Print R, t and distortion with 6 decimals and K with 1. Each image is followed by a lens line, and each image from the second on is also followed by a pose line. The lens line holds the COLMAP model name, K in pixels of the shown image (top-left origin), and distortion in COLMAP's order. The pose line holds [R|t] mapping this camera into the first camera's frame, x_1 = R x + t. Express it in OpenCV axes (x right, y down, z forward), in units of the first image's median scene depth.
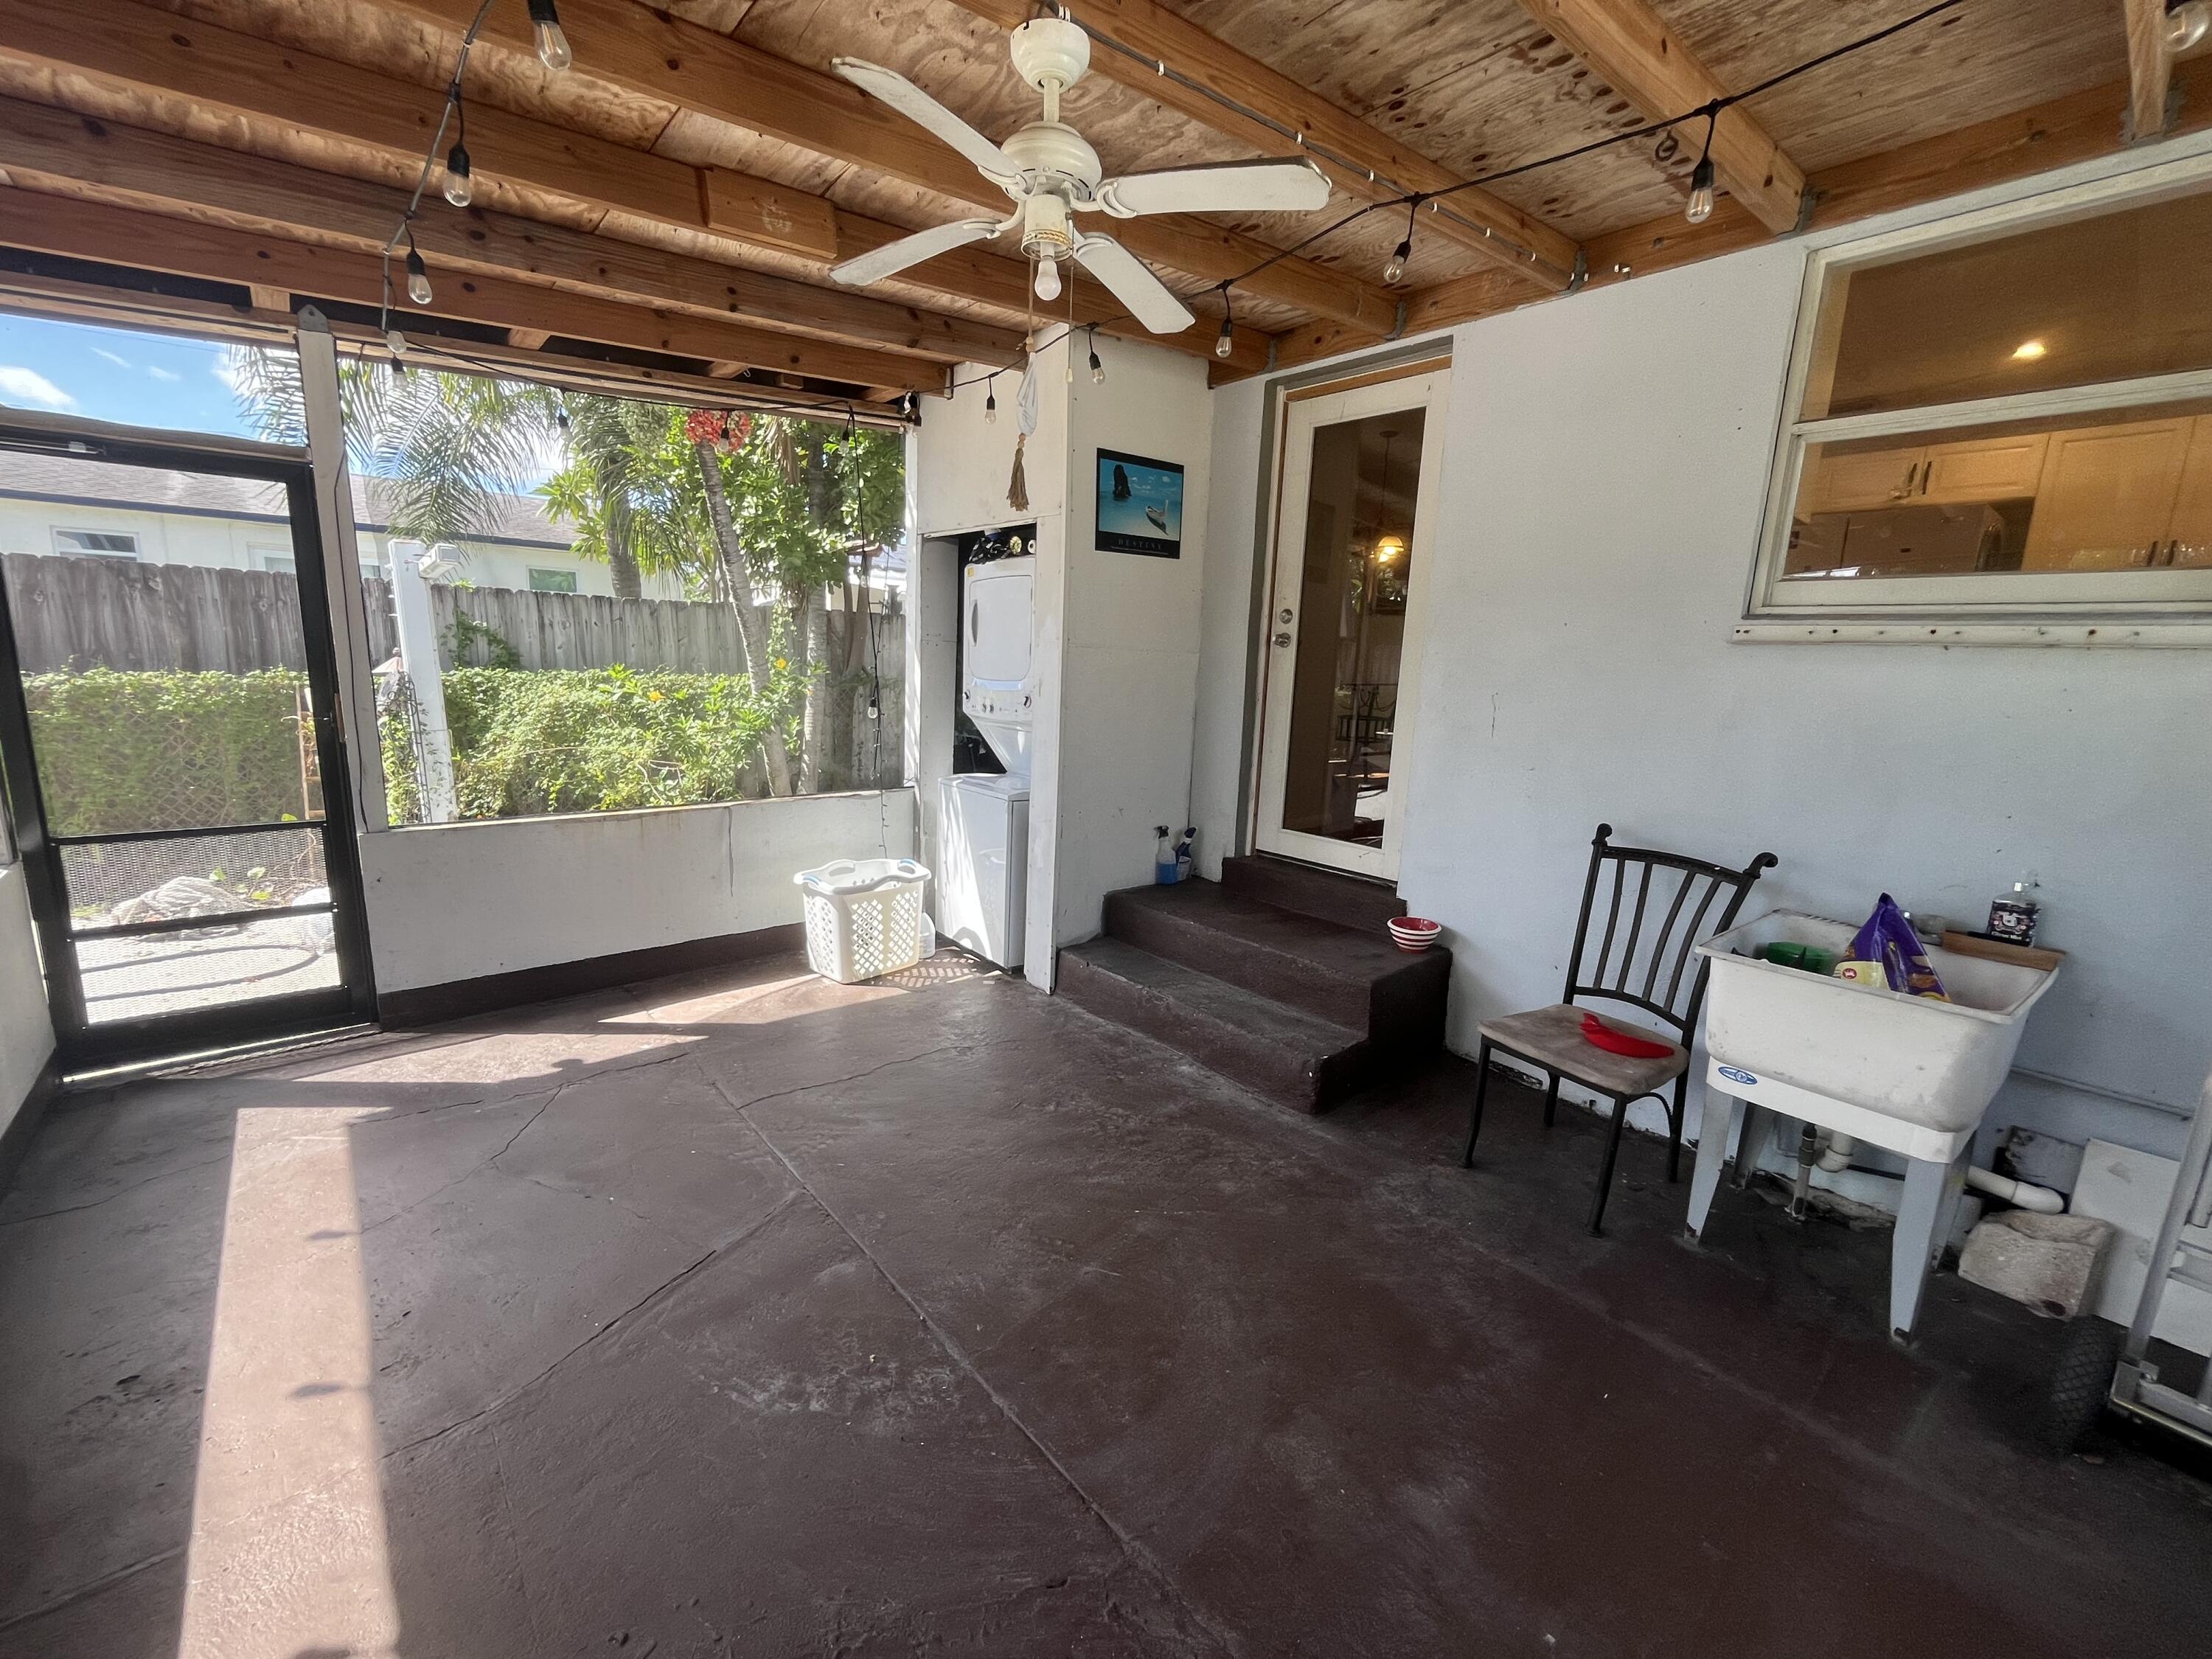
lens RADIAL K [[904.0, 0, 1098.2], [0, 904.0, 824.4], [0, 0, 1]] dist [-0.003059, 0.000350]
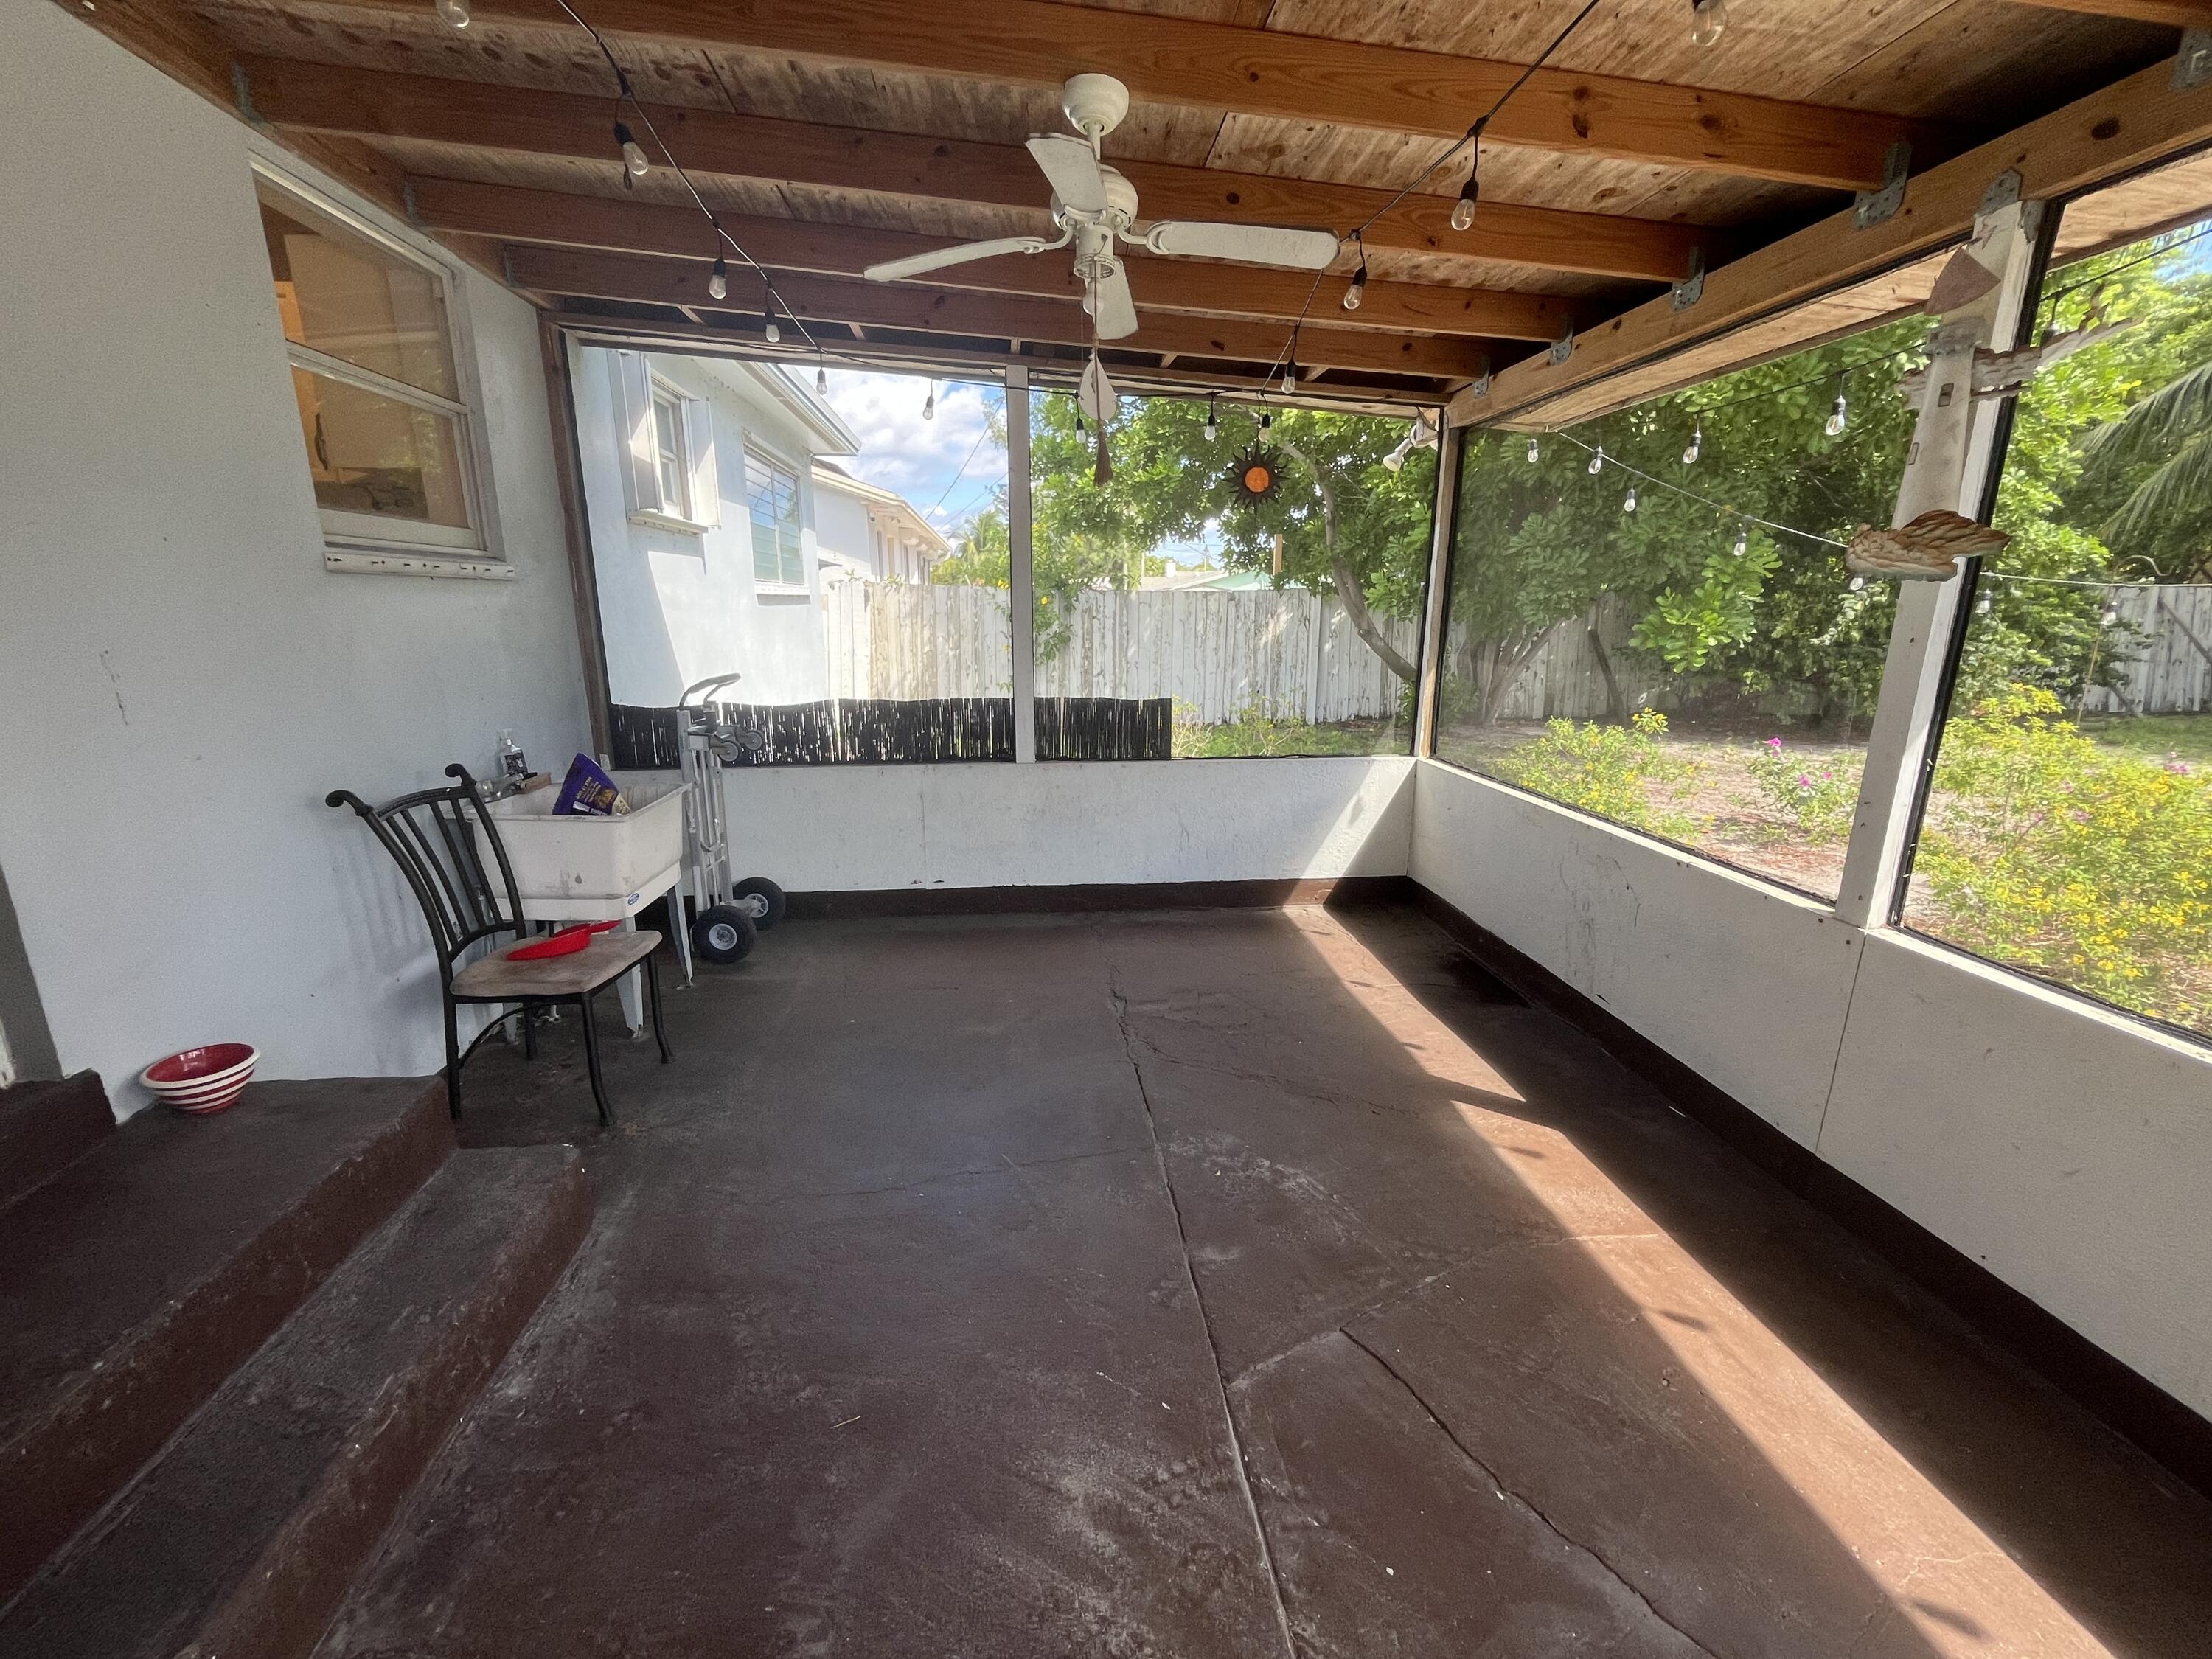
lens RADIAL K [[904.4, 0, 1098.3], [0, 904.4, 824.9], [0, 0, 1]] dist [-0.001627, -0.000814]
pose [[-0.818813, -0.170544, 0.548142, -0.559308], [0.075681, 0.914448, 0.397565, -0.291889], [-0.569049, 0.367015, -0.735855, 1.426048]]
